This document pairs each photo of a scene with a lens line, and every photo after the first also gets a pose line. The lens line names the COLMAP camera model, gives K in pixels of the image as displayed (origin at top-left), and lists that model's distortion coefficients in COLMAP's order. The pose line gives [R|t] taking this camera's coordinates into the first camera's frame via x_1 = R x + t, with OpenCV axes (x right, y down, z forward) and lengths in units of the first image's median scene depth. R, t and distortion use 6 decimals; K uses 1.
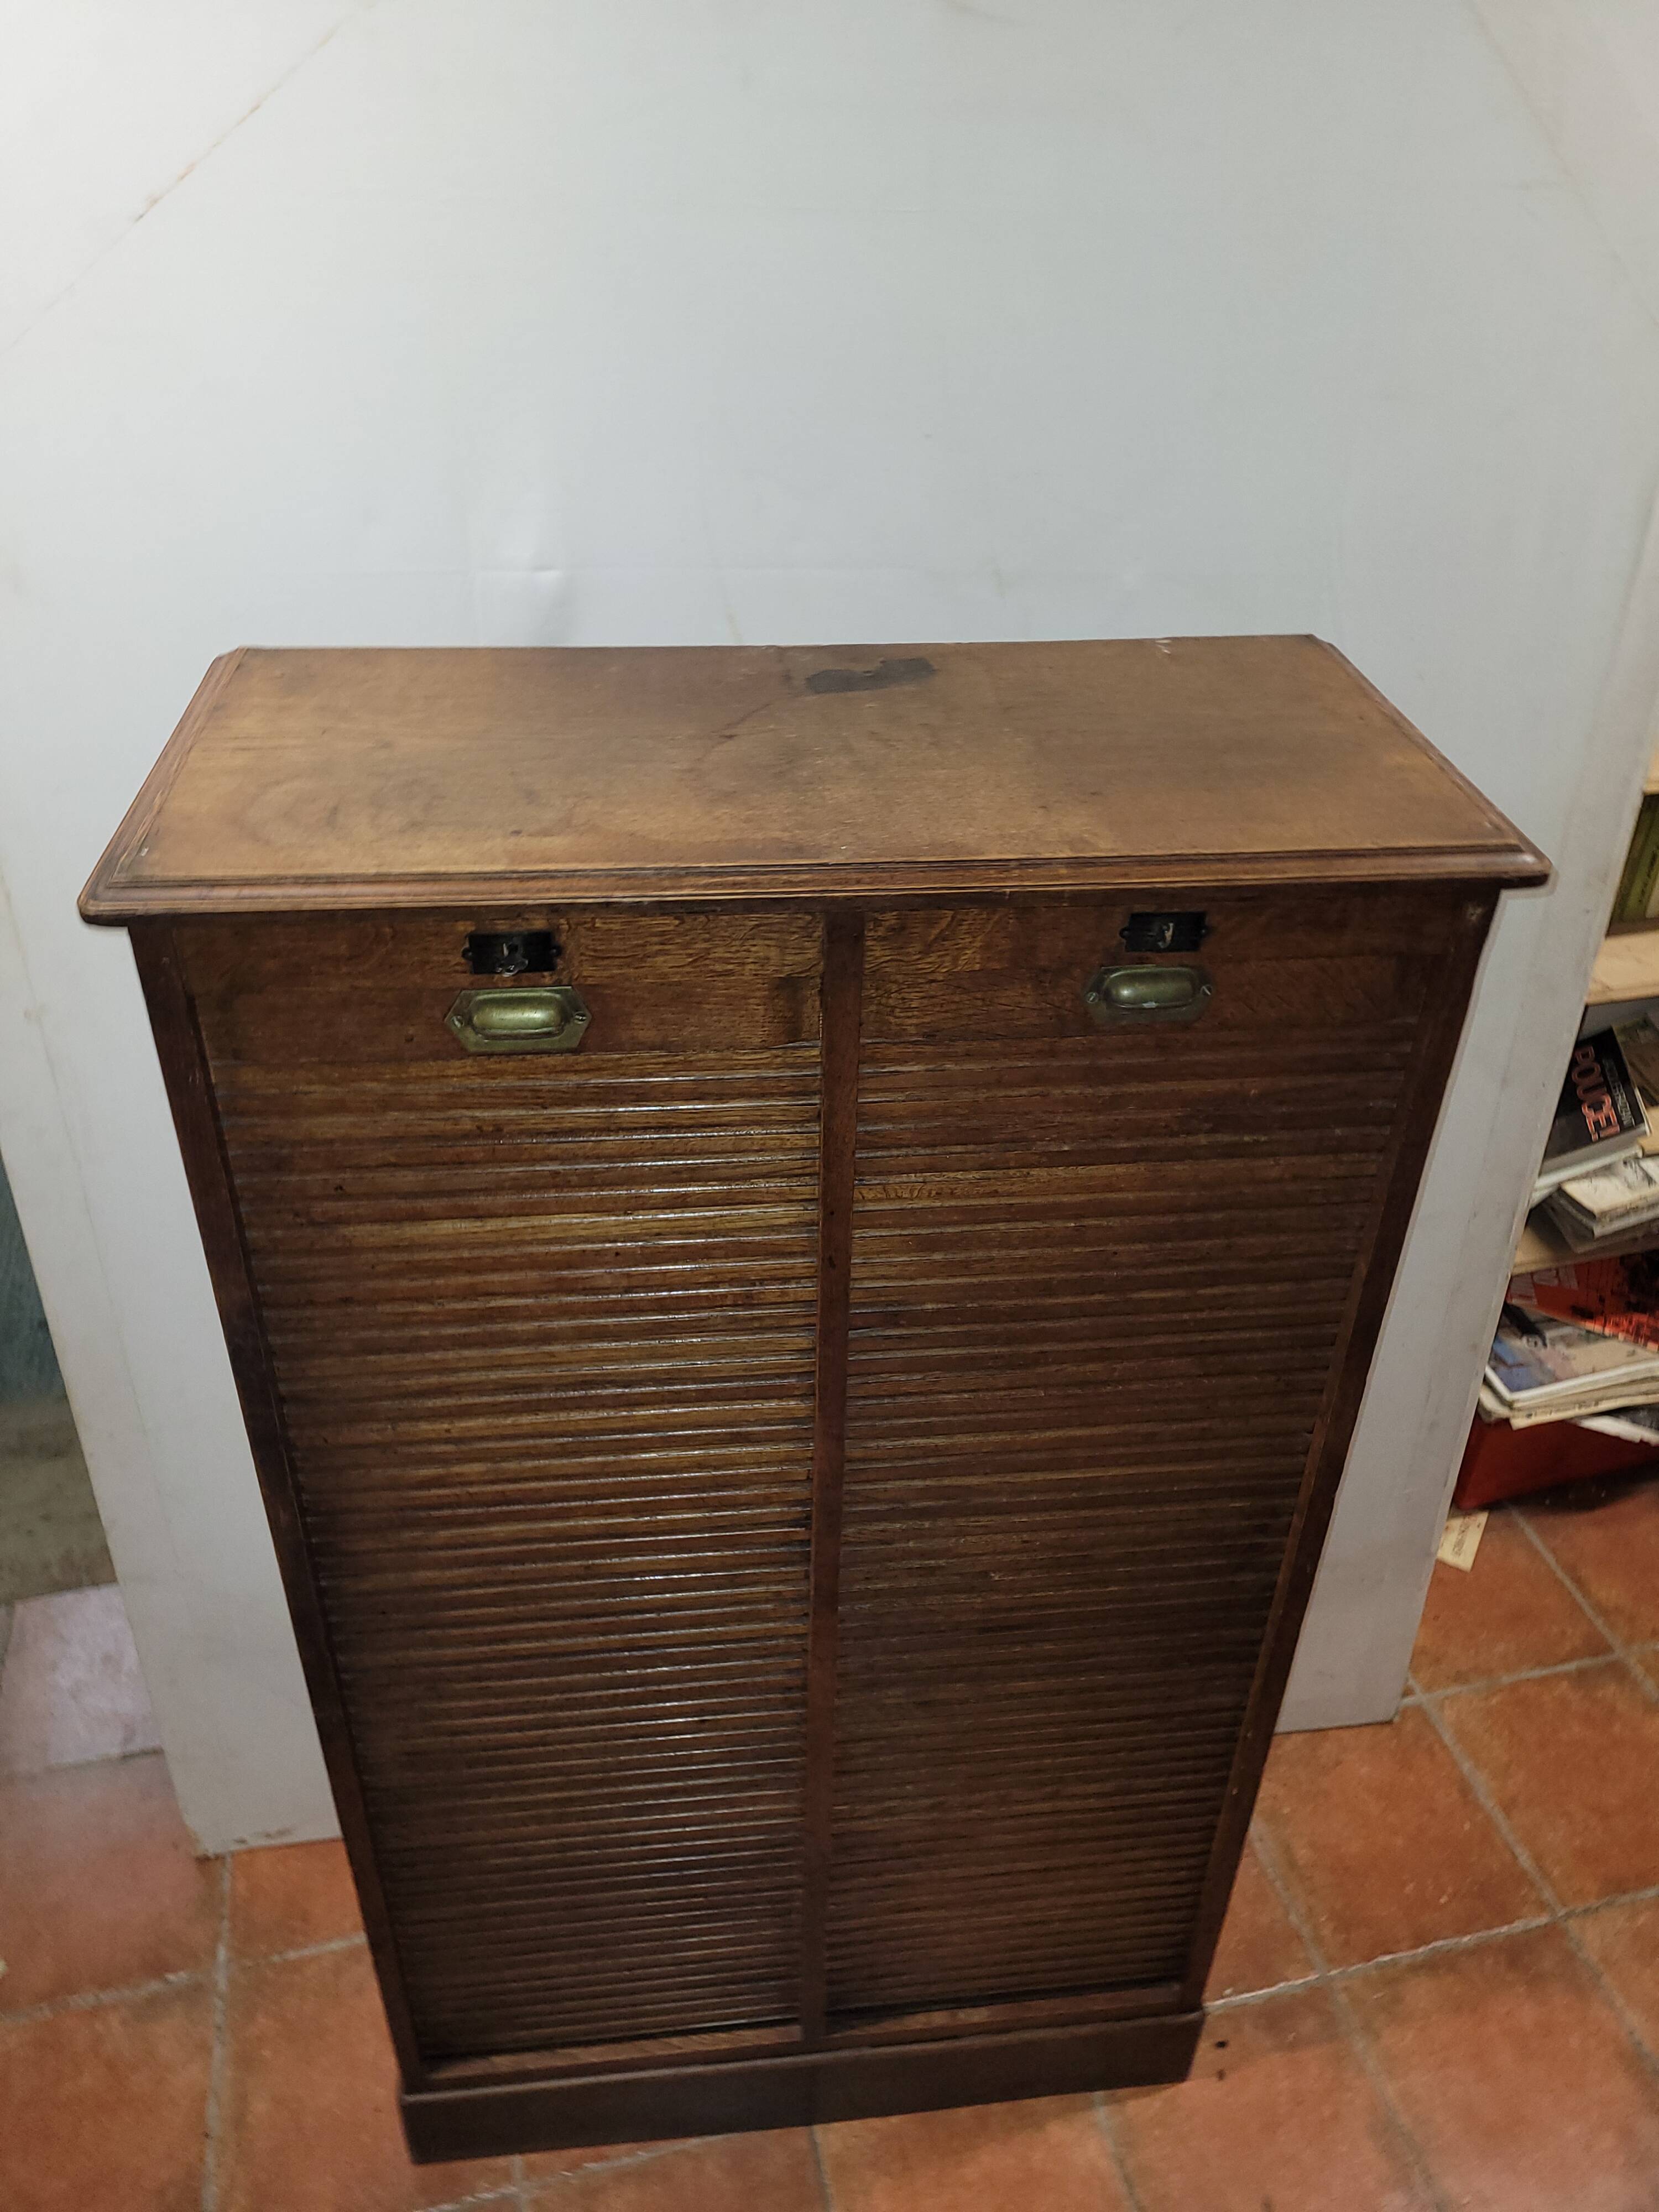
lens RADIAL K [[1658.0, 0, 852.2], [0, 1658.0, 1067.8], [0, 0, 1]] dist [0.060120, -0.052117]
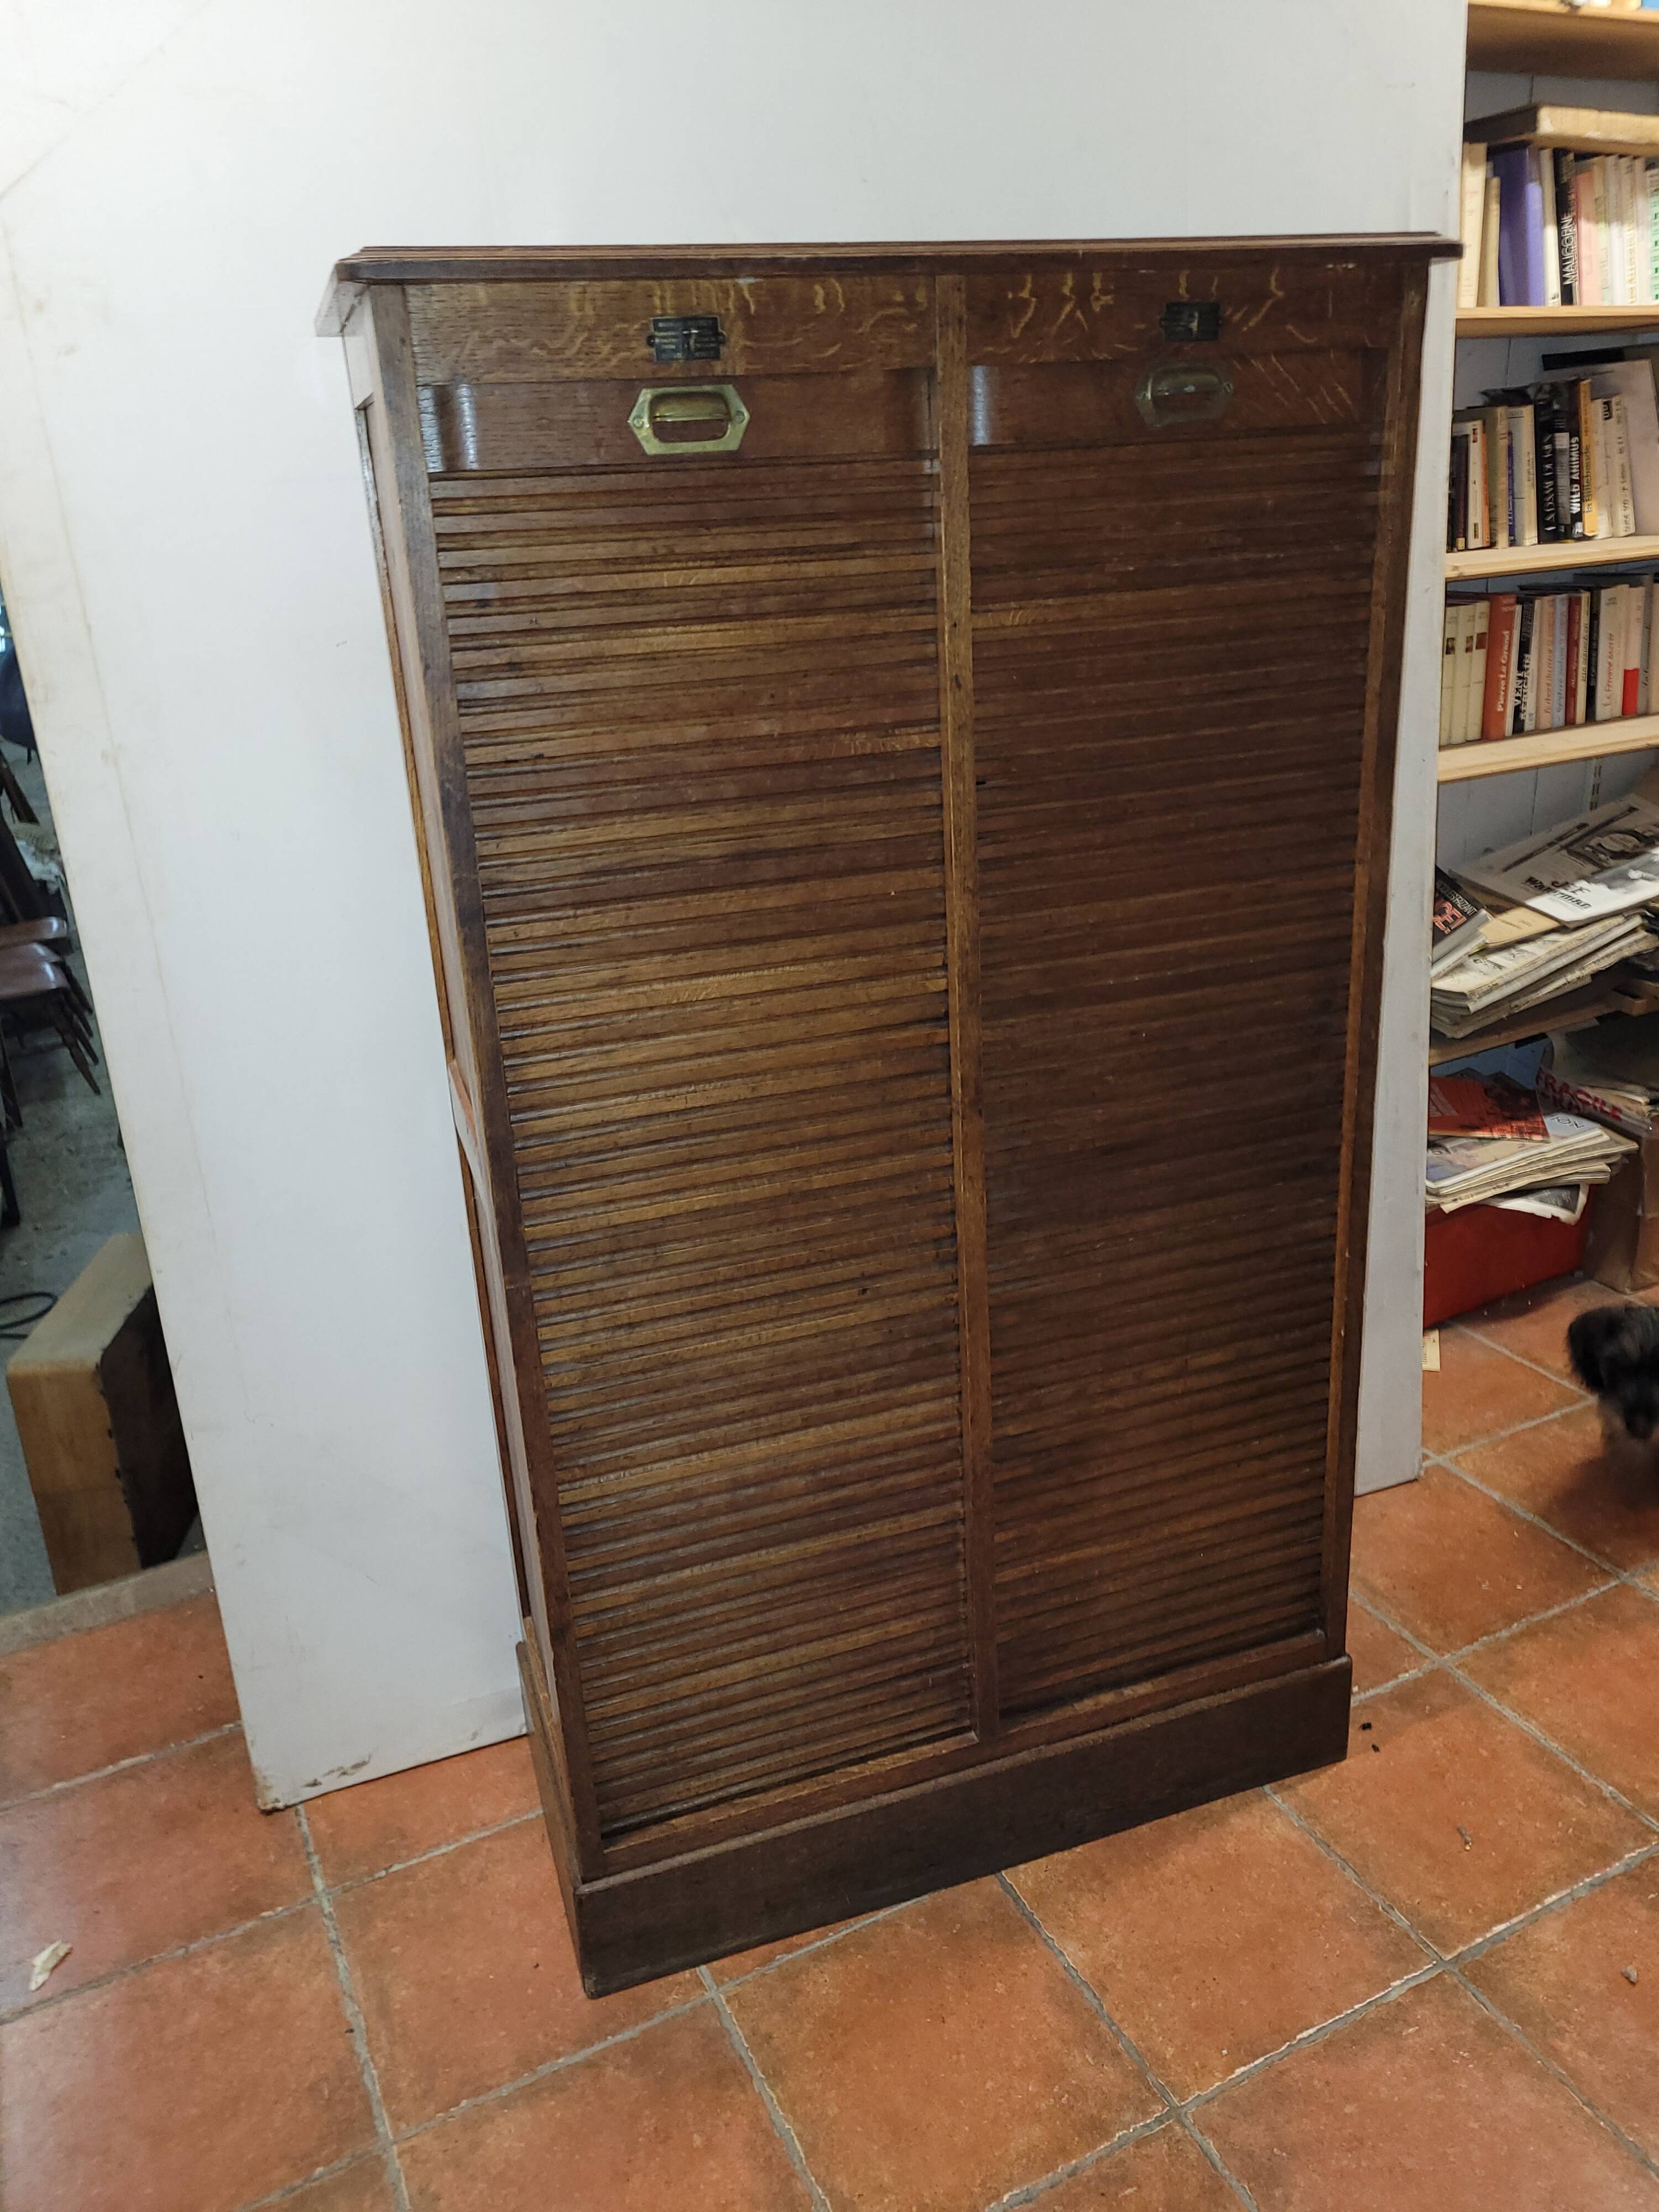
lens RADIAL K [[1658.0, 0, 849.6], [0, 1658.0, 1076.0], [0, 0, 1]] dist [0.060120, -0.052117]
pose [[0.973786, -0.144733, 0.175482, -0.217470], [0.183209, 0.956280, -0.227953, 0.417616], [-0.134818, 0.254127, 0.957728, -0.012446]]
